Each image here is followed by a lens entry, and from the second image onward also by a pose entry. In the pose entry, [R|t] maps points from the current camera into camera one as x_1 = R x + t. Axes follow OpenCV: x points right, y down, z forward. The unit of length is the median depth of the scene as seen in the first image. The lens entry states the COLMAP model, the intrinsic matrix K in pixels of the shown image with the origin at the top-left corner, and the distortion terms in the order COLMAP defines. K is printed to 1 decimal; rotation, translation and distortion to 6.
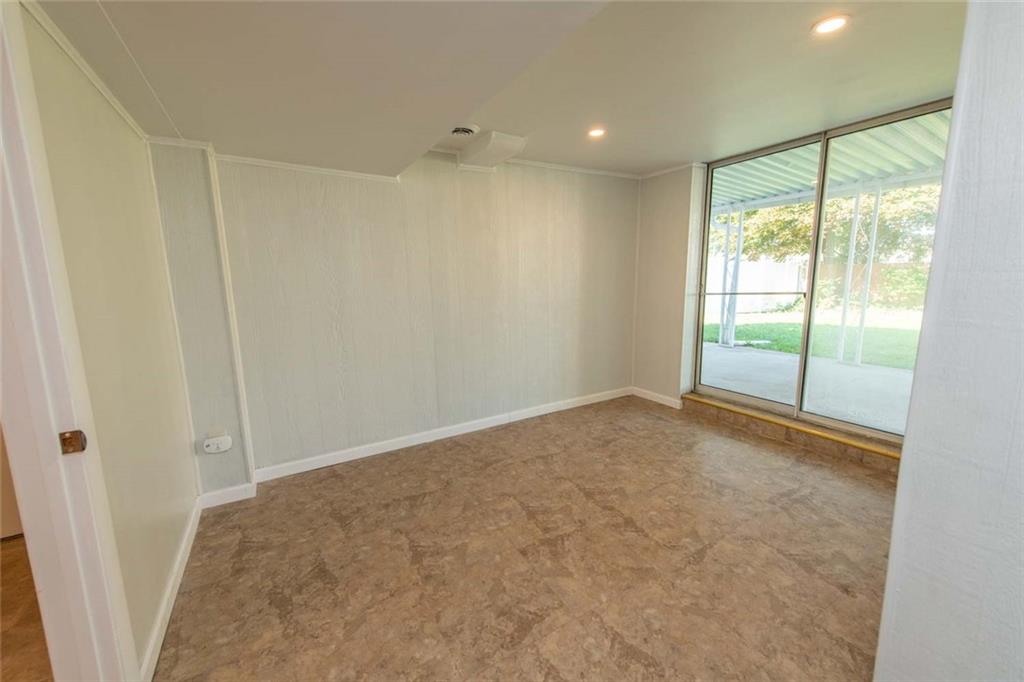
lens RADIAL K [[385.4, 0, 533.9], [0, 385.4, 341.1], [0, 0, 1]] dist [-0.002963, -0.000392]
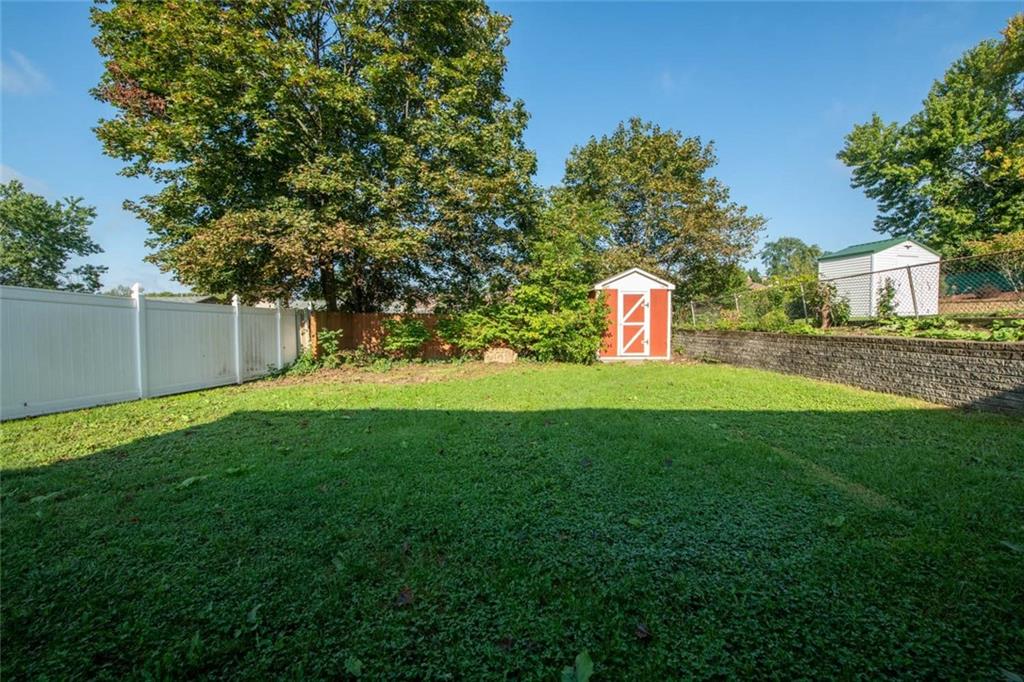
lens RADIAL K [[408.2, 0, 512.0], [0, 408.2, 341.0], [0, 0, 1]] dist [-0.014172, -0.000634]
pose [[0.523162, -0.027400, 0.851793, 0.253968], [0.129304, 0.990464, -0.047555, -0.053485], [-0.842367, 0.135019, 0.521716, 0.258269]]
